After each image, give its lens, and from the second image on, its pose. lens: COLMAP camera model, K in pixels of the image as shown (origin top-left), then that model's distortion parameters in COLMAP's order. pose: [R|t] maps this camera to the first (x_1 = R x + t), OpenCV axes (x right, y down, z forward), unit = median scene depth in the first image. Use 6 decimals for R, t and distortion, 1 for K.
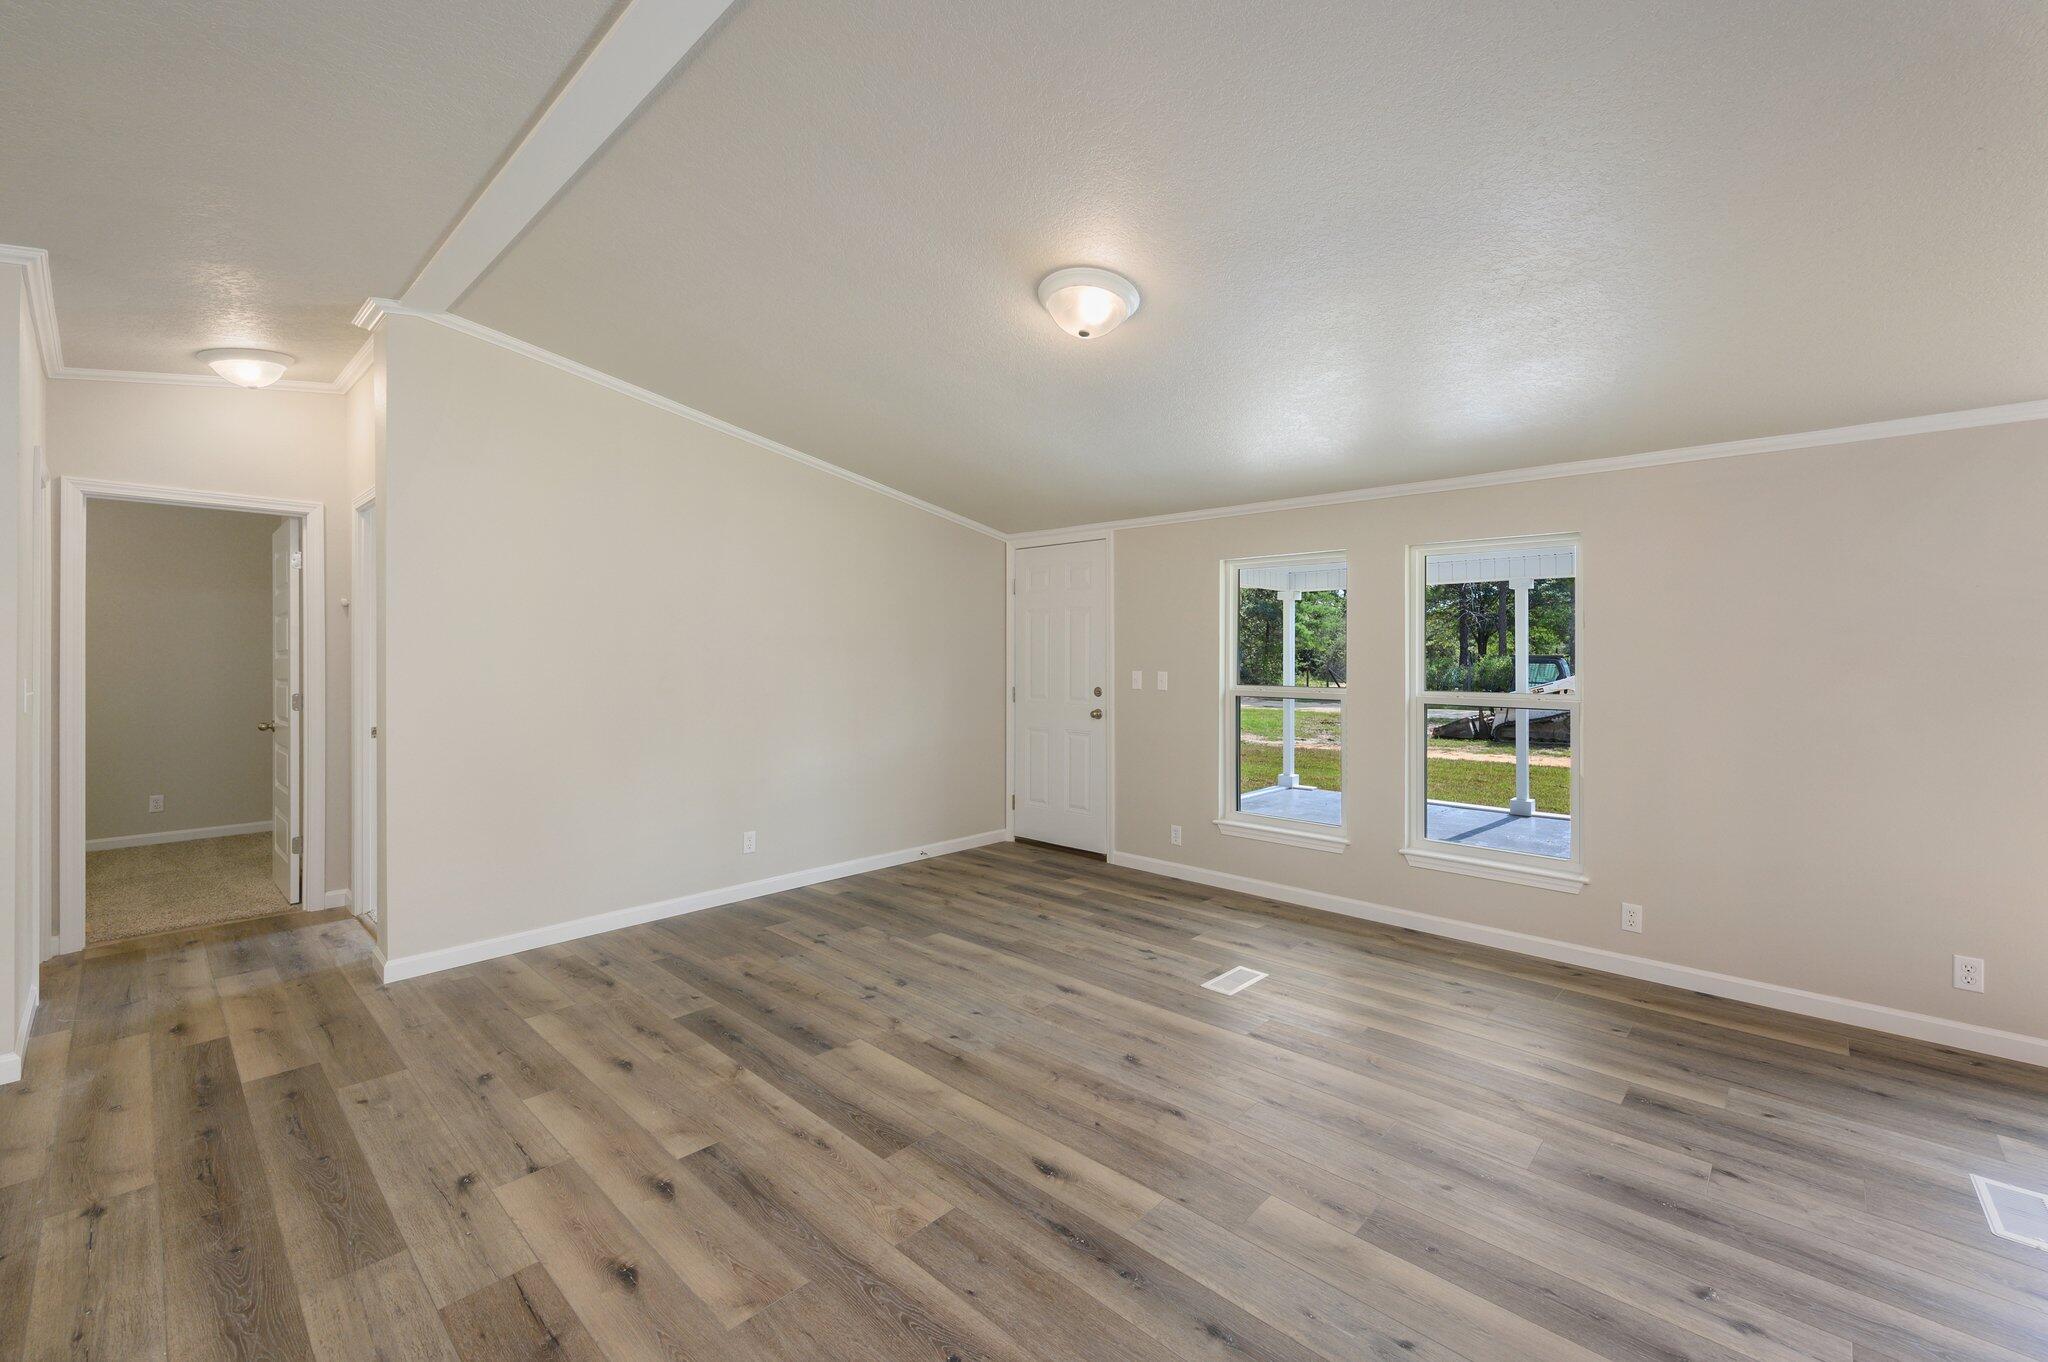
lens RADIAL K [[836.6, 0, 1025.0], [0, 836.6, 658.6], [0, 0, 1]] dist [-0.001603, -0.000273]
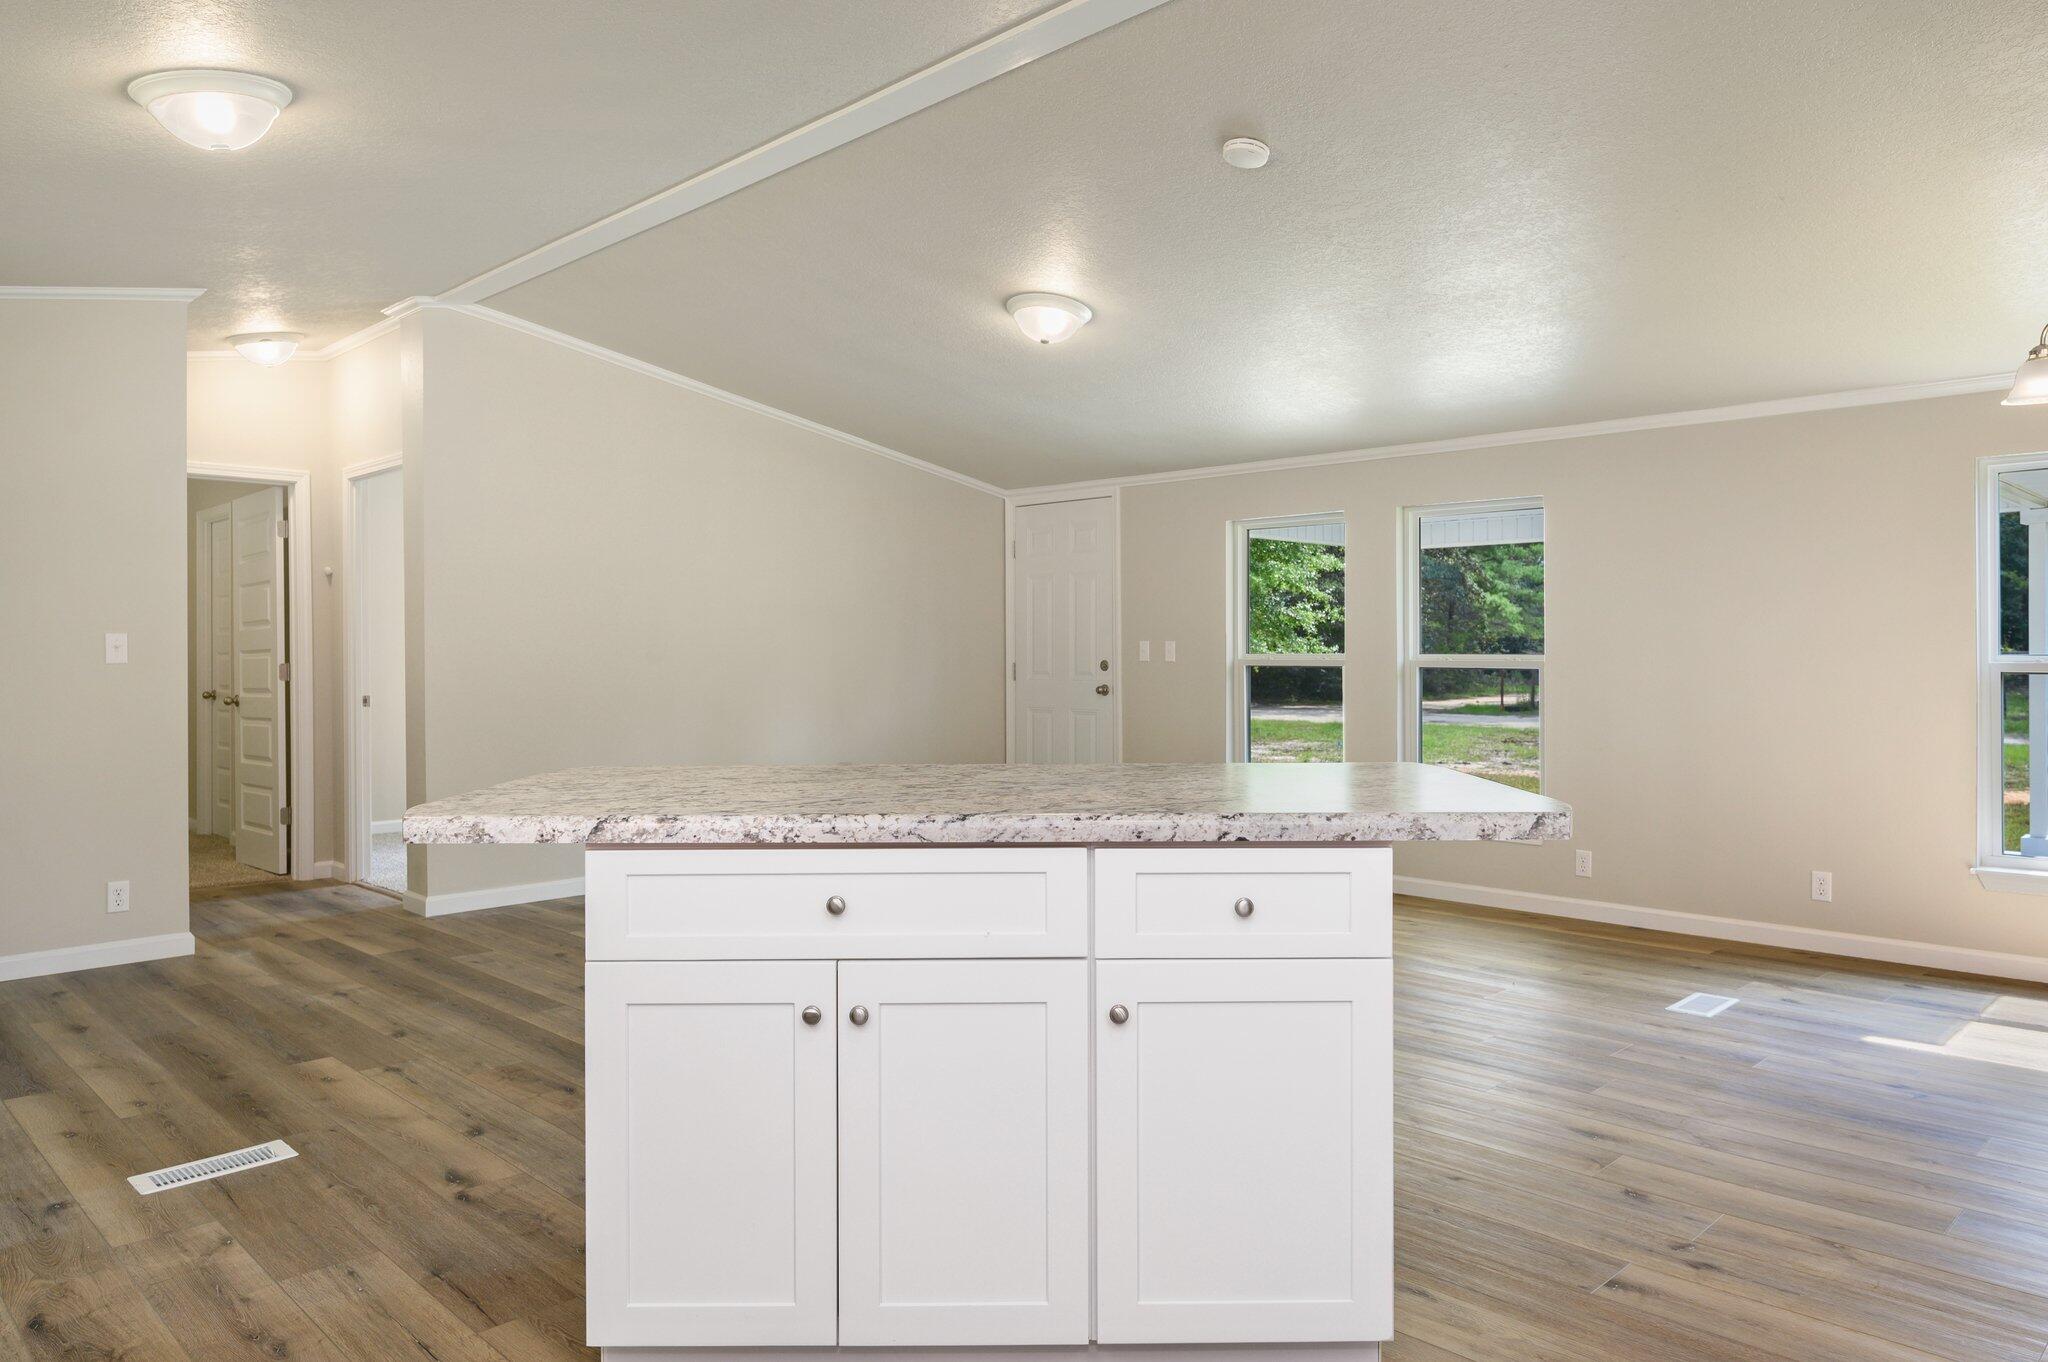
lens RADIAL K [[1370.4, 0, 1028.4], [0, 1370.4, 640.1], [0, 0, 1]] dist [0.005143, 0.001423]
pose [[0.999328, -0.004941, -0.036328, 0.093016], [0.004485, 0.999910, -0.012612, 0.048350], [0.036387, 0.012440, 0.999260, -0.758307]]
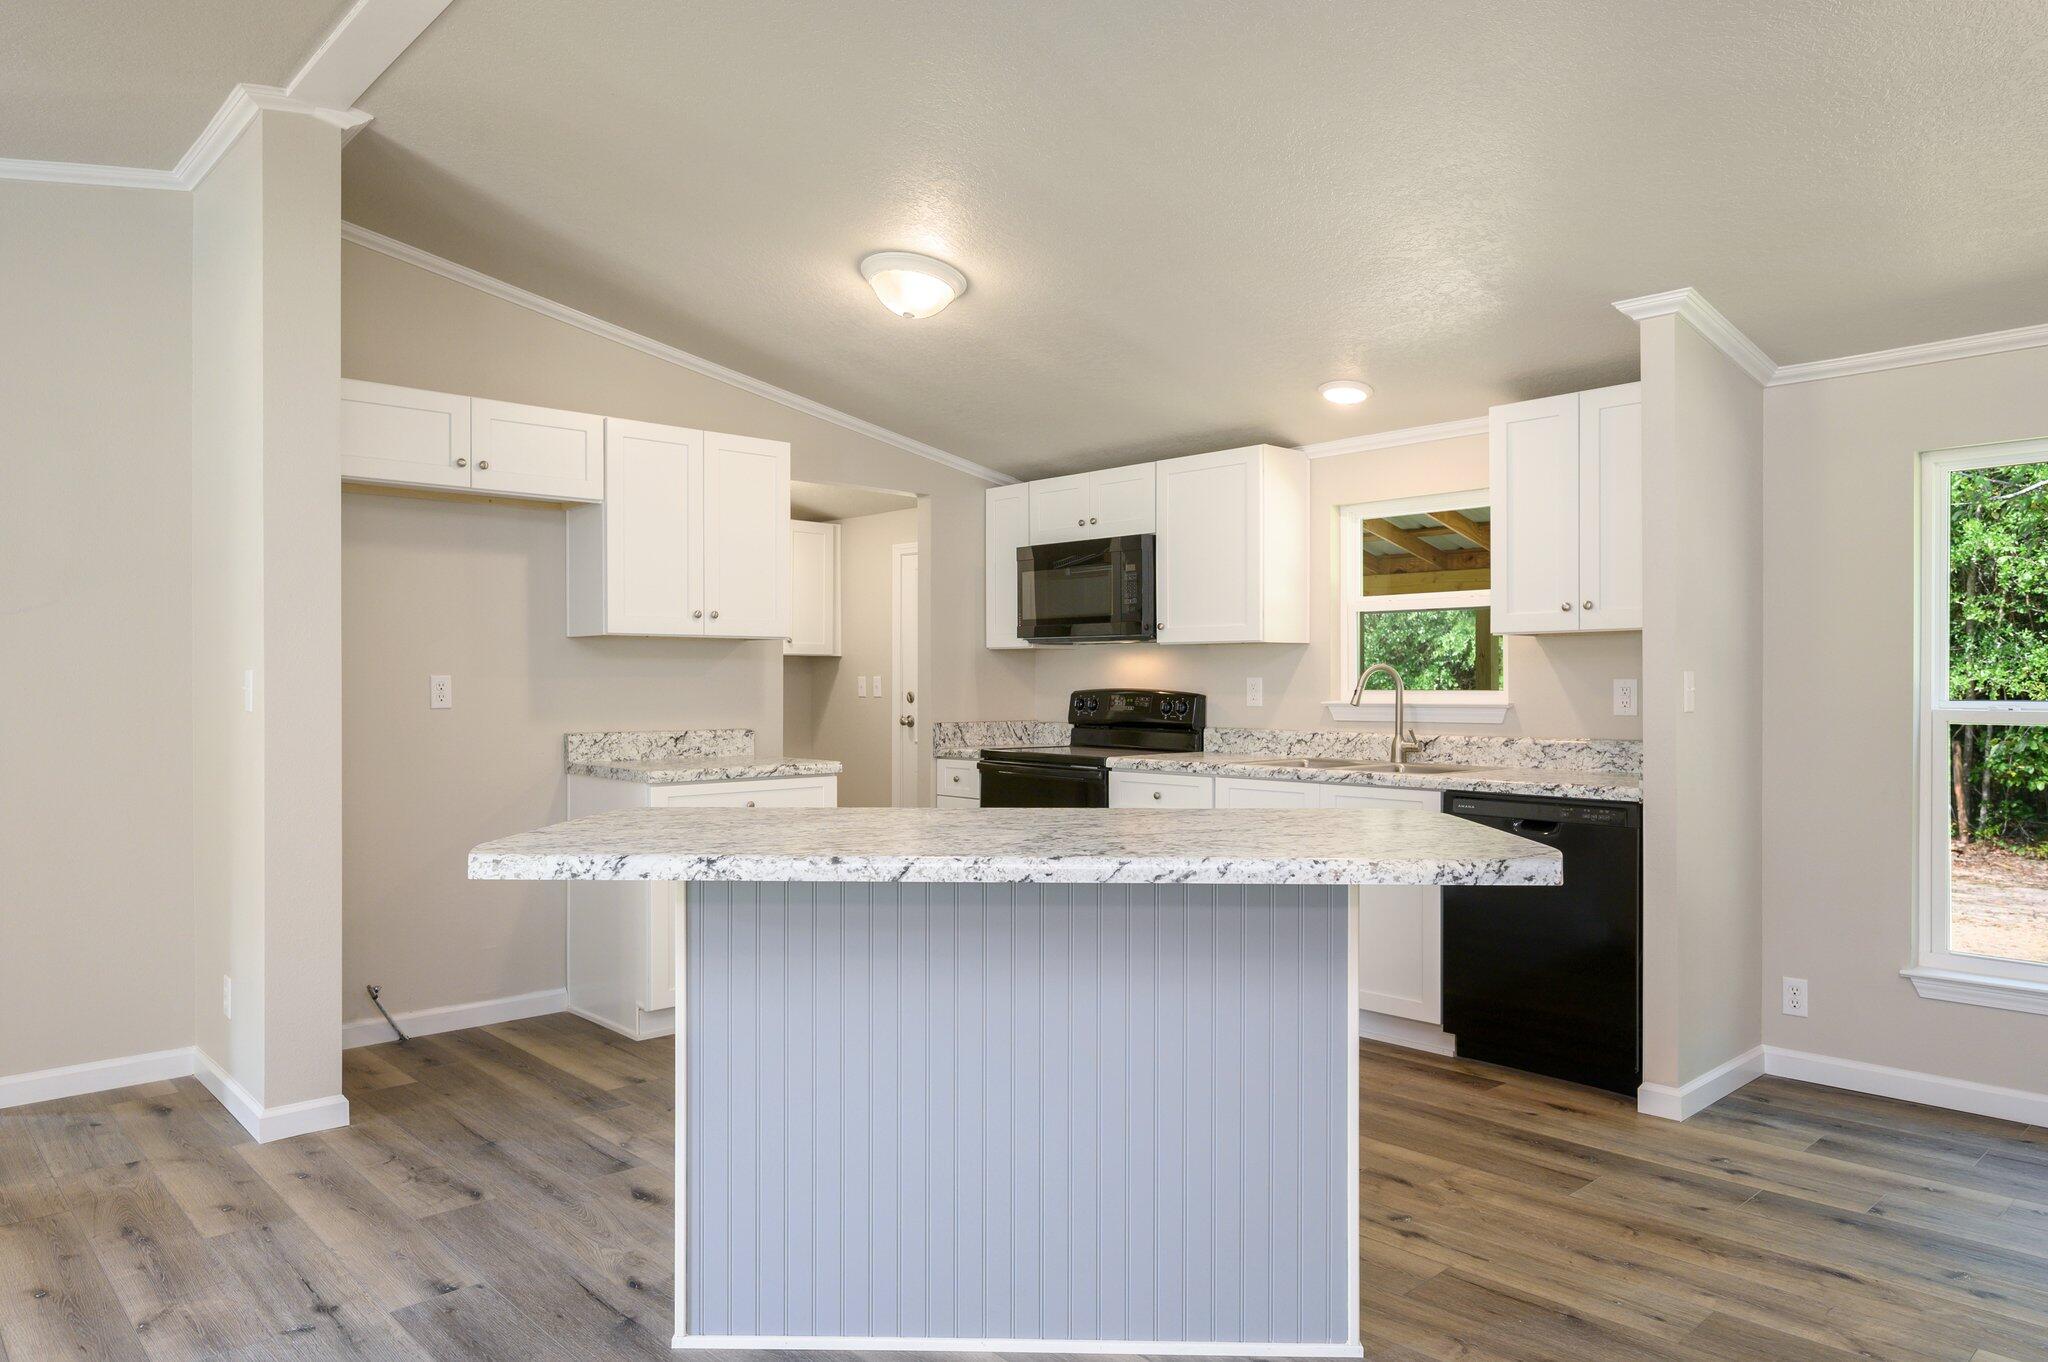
lens RADIAL K [[1314.6, 0, 1013.8], [0, 1314.6, 692.8], [0, 0, 1]] dist [-0.002751, 0.001167]
pose [[-0.997497, -0.001224, 0.070697, -0.003121], [-0.000428, 0.999936, 0.011283, 0.032486], [-0.070706, 0.011225, -0.997434, 0.710910]]
